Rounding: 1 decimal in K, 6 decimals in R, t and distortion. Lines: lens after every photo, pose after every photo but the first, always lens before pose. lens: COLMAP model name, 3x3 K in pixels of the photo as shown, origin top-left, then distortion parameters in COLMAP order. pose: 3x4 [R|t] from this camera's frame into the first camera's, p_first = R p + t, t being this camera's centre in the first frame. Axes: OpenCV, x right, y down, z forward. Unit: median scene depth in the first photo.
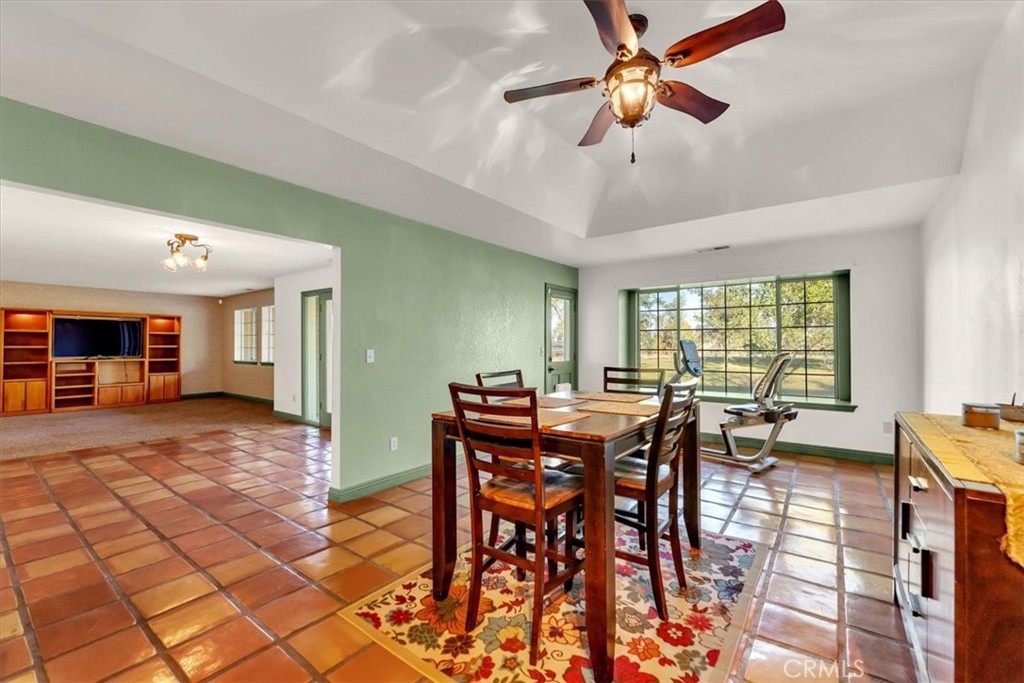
lens RADIAL K [[423.6, 0, 515.0], [0, 423.6, 340.0], [0, 0, 1]] dist [-0.000973, -0.000275]
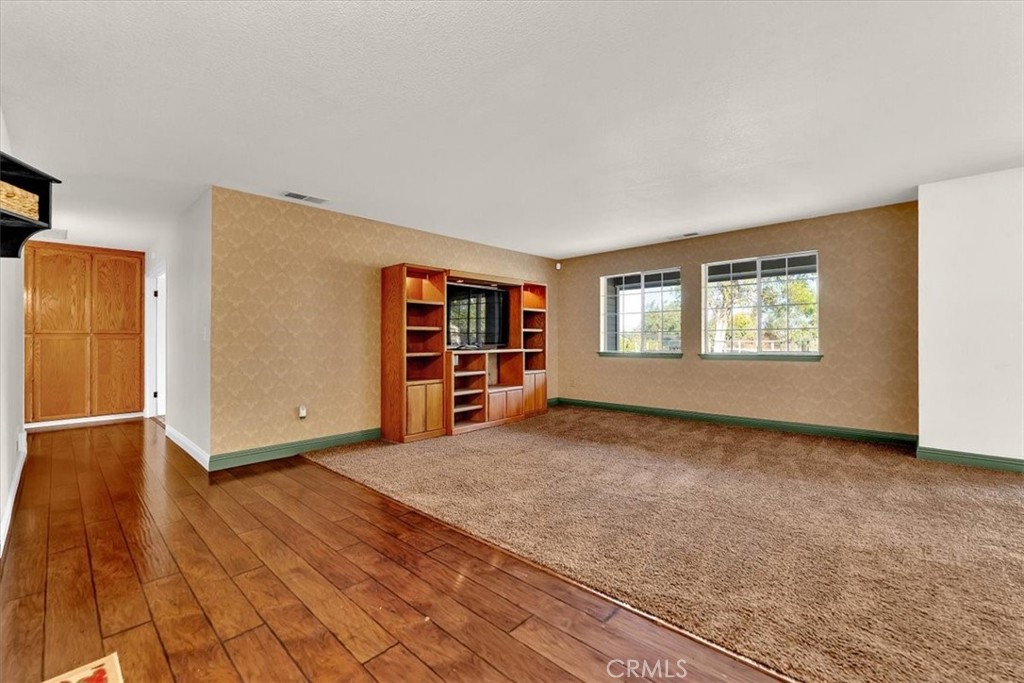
lens RADIAL K [[423.6, 0, 467.9], [0, 423.6, 341.7], [0, 0, 1]] dist [-0.000973, -0.000275]
pose [[0.983406, -0.008003, -0.181244, -0.900351], [0.010418, 0.999869, 0.012377, 0.026890], [0.181121, -0.014060, 0.983360, 0.372122]]
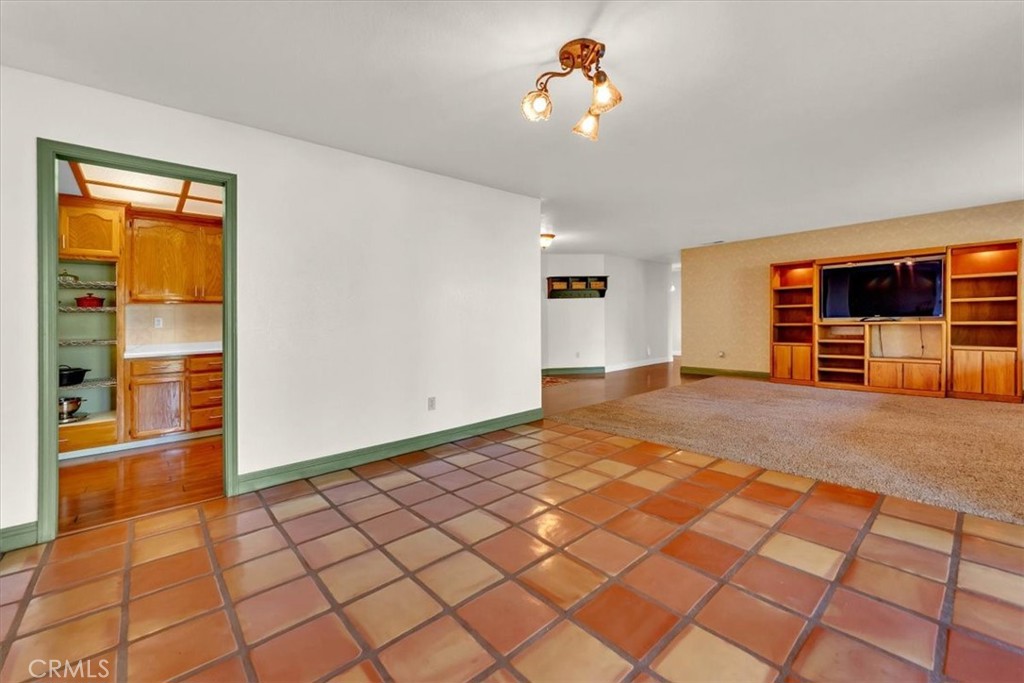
lens RADIAL K [[423.6, 0, 504.9], [0, 423.6, 329.1], [0, 0, 1]] dist [-0.000973, -0.000275]
pose [[-0.218944, 0.006260, -0.975717, -0.165425], [0.017270, 0.999848, 0.002539, 0.047147], [0.975585, -0.016295, -0.219019, 0.563703]]
